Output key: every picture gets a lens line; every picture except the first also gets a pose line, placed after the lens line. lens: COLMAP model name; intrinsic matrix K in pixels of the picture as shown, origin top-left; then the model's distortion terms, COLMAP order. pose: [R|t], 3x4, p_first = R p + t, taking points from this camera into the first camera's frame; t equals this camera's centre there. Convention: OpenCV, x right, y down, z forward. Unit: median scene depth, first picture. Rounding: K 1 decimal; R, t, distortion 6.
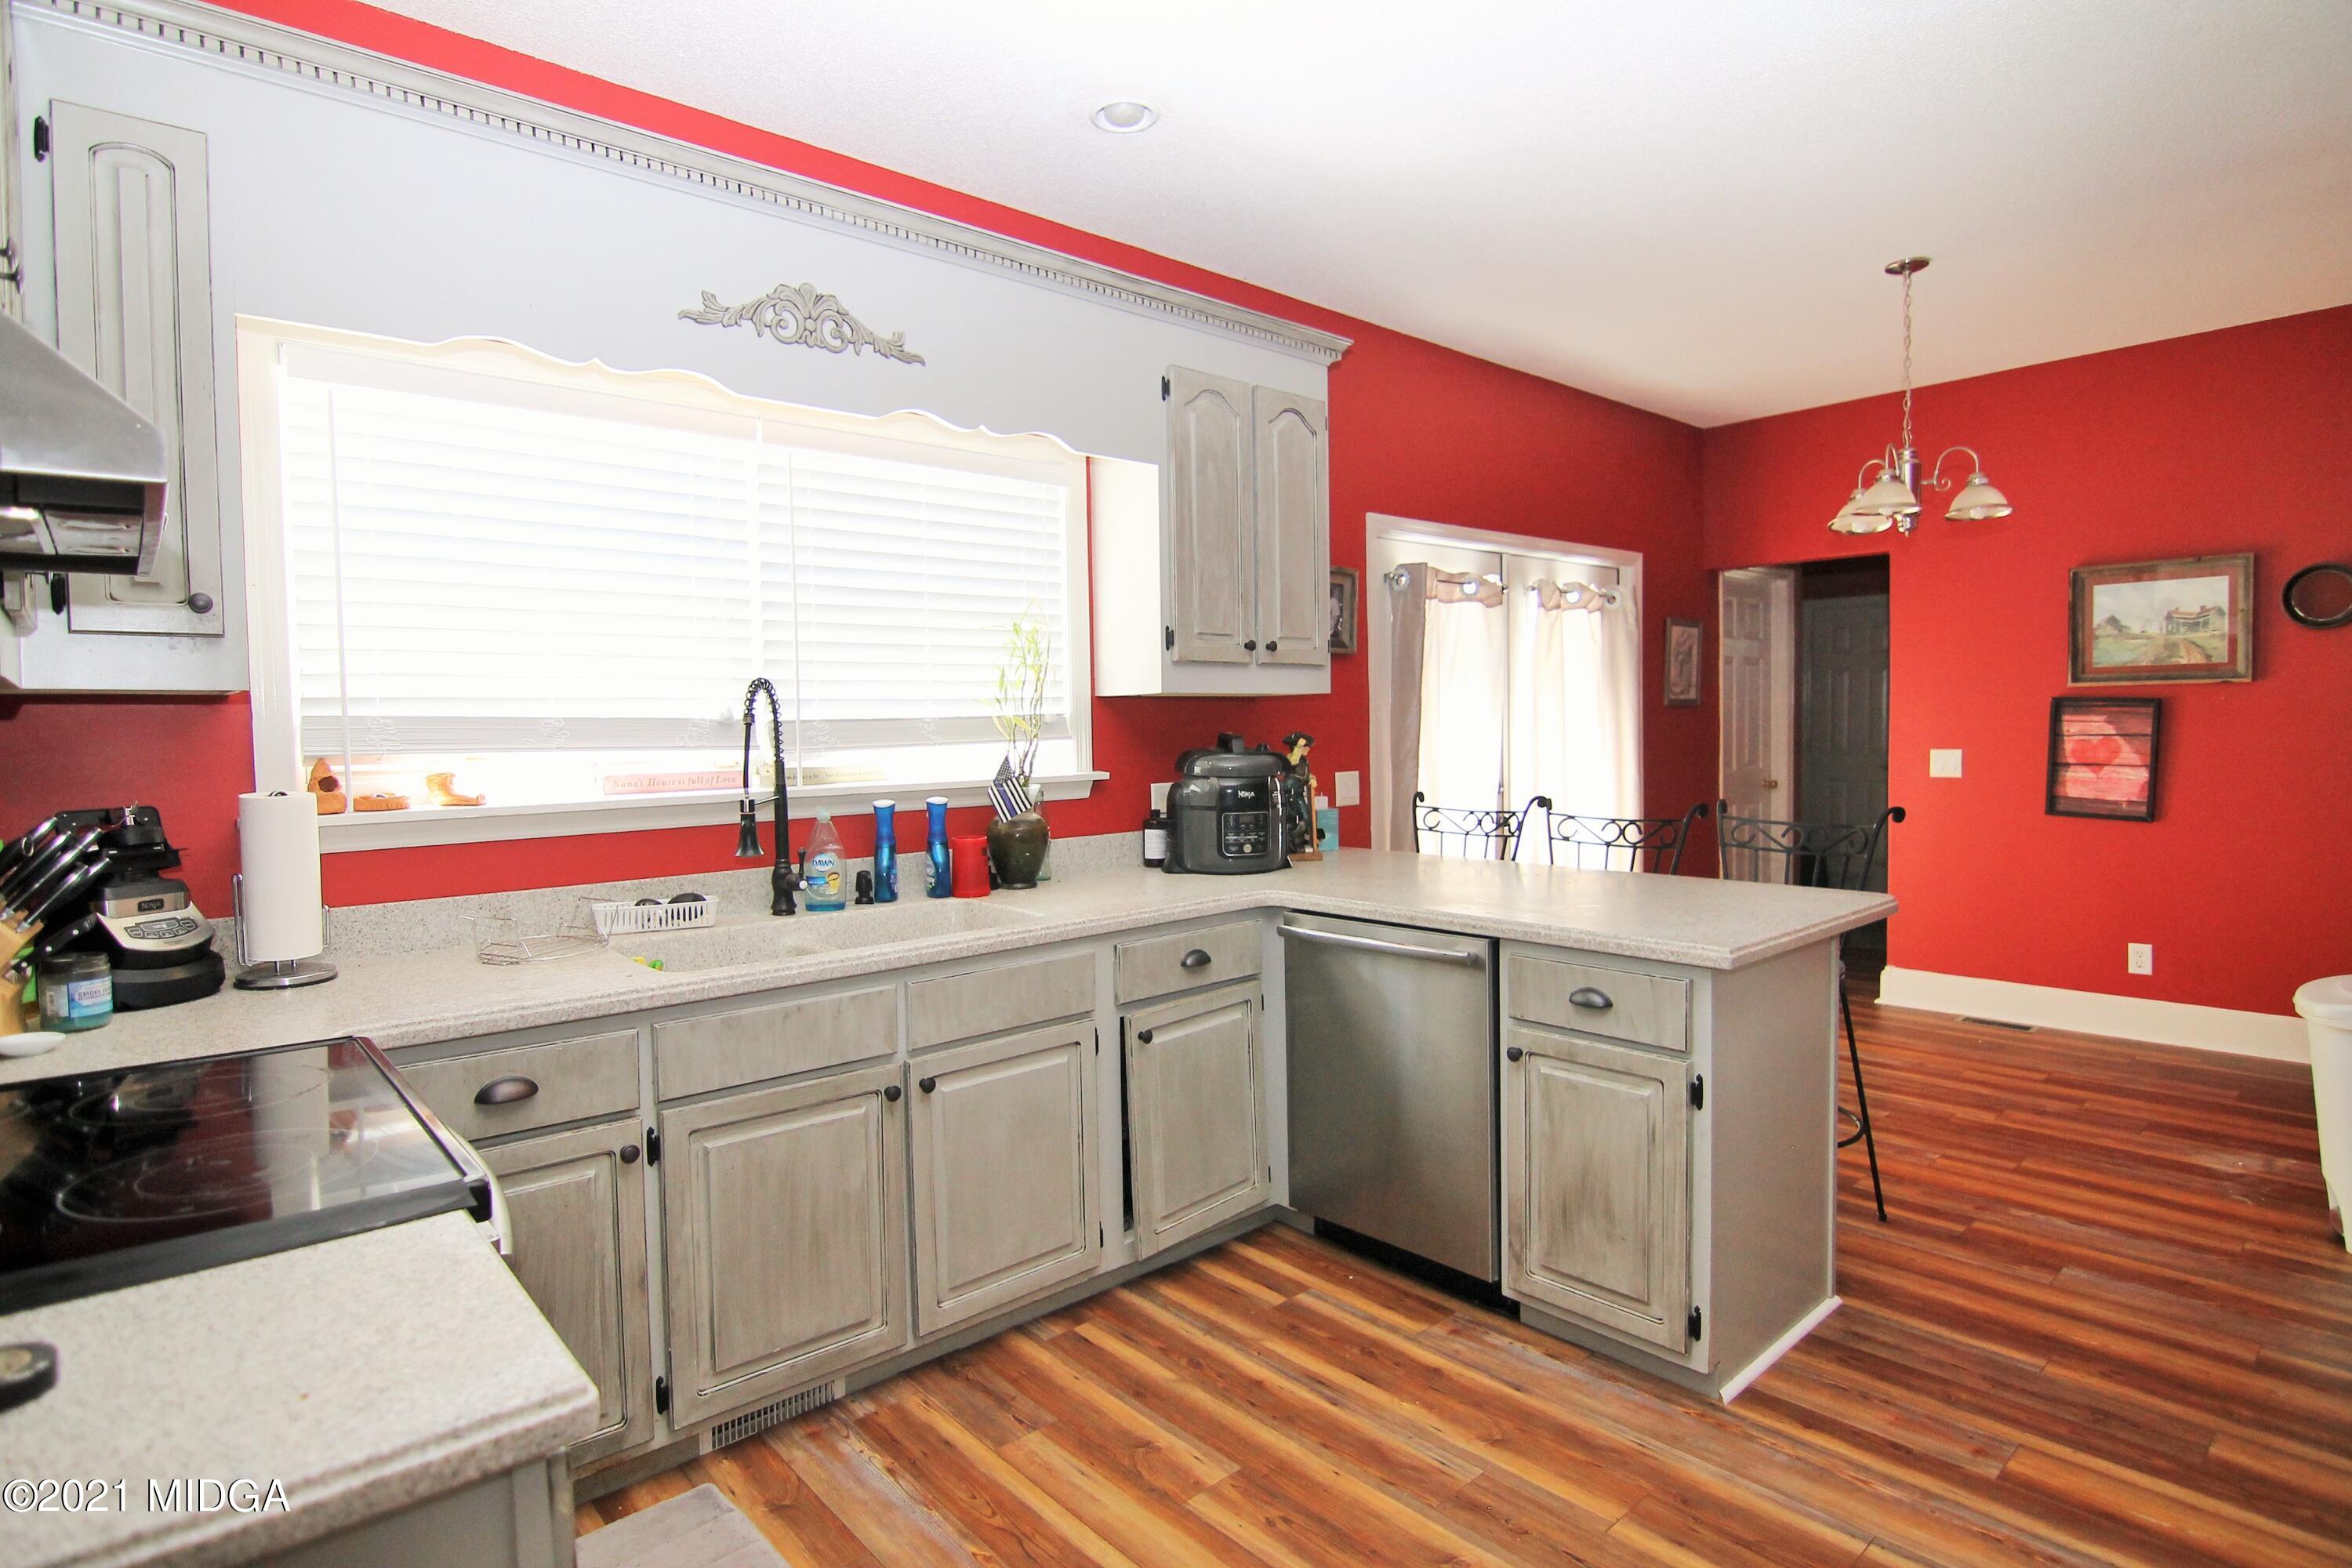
lens RADIAL K [[1205.8, 0, 1176.5], [0, 1205.8, 777.0], [0, 0, 1]] dist [-0.001227, -0.015997]
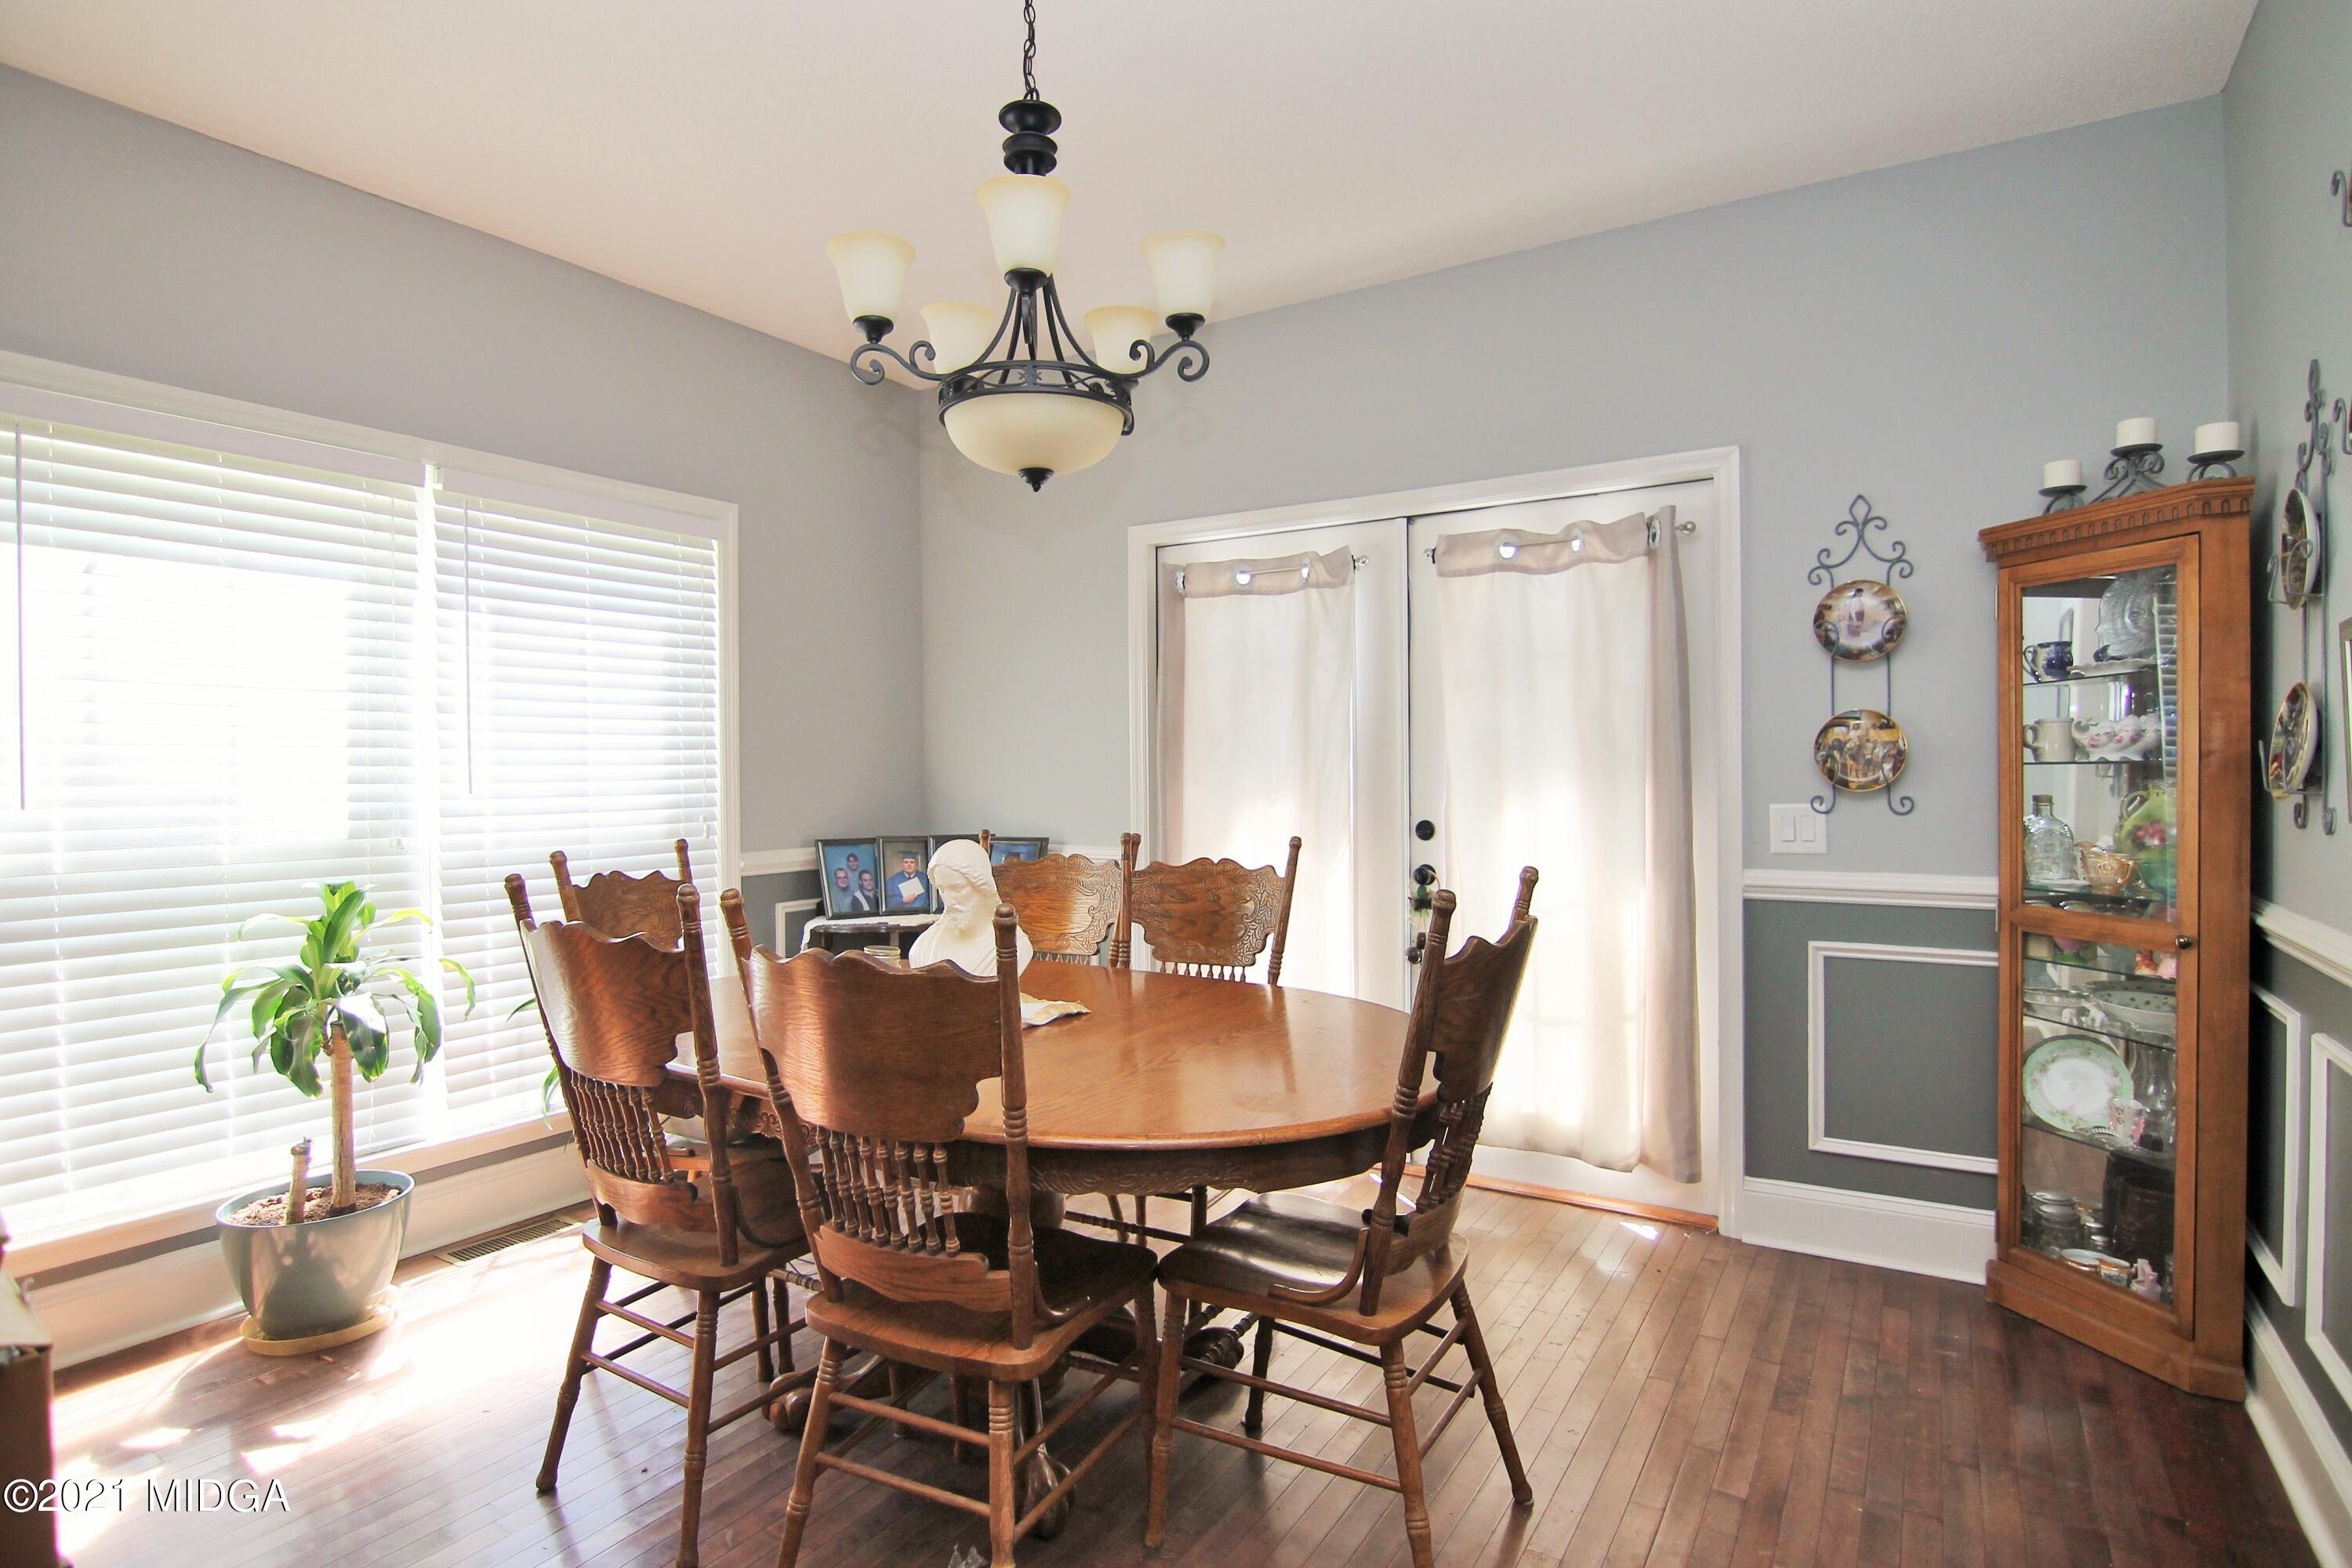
lens RADIAL K [[1196.6, 0, 1182.4], [0, 1196.6, 755.9], [0, 0, 1]] dist [0.016988, -0.023737]
pose [[0.281373, 0.007059, -0.959573, 1.632056], [-0.047757, 0.998837, -0.006656, -0.039961], [0.958409, 0.047699, 0.281382, 1.153230]]
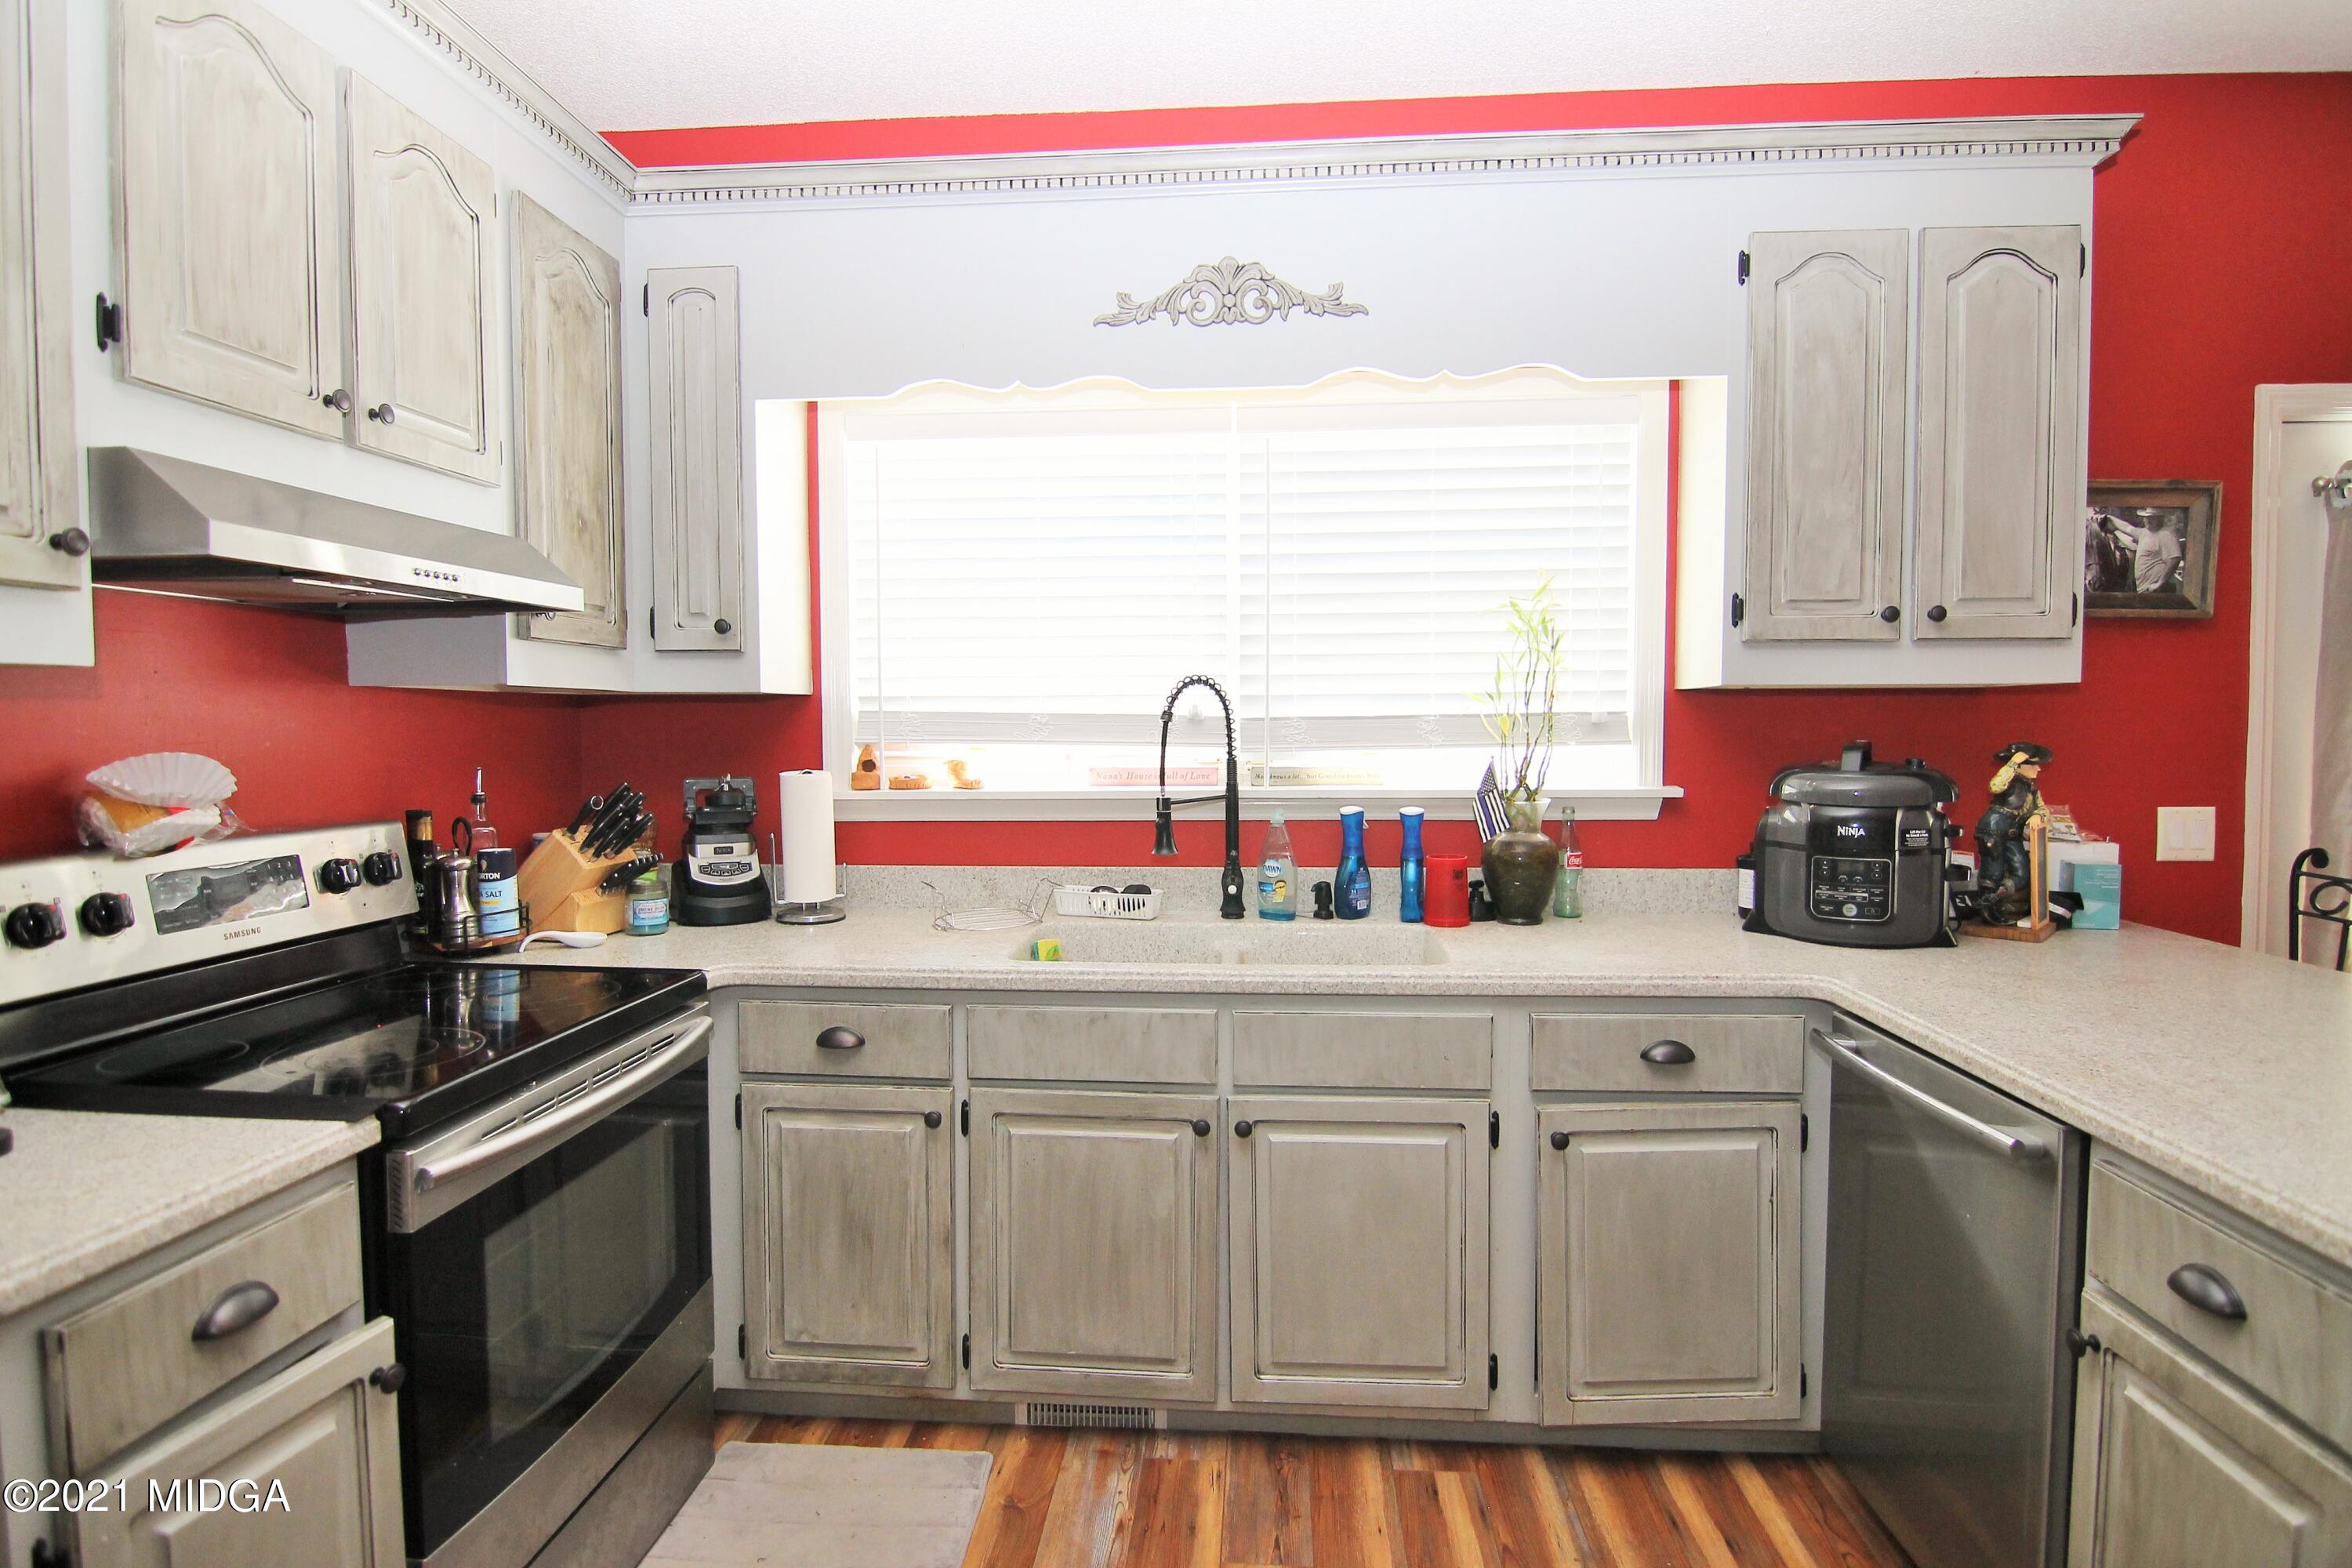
lens RADIAL K [[1205.8, 0, 1176.5], [0, 1205.8, 777.0], [0, 0, 1]] dist [-0.001227, -0.015997]
pose [[0.694880, 0.047334, -0.717566, 0.325058], [-0.040030, 0.998830, 0.027123, -0.022985], [0.718011, 0.009877, 0.695962, 0.281949]]
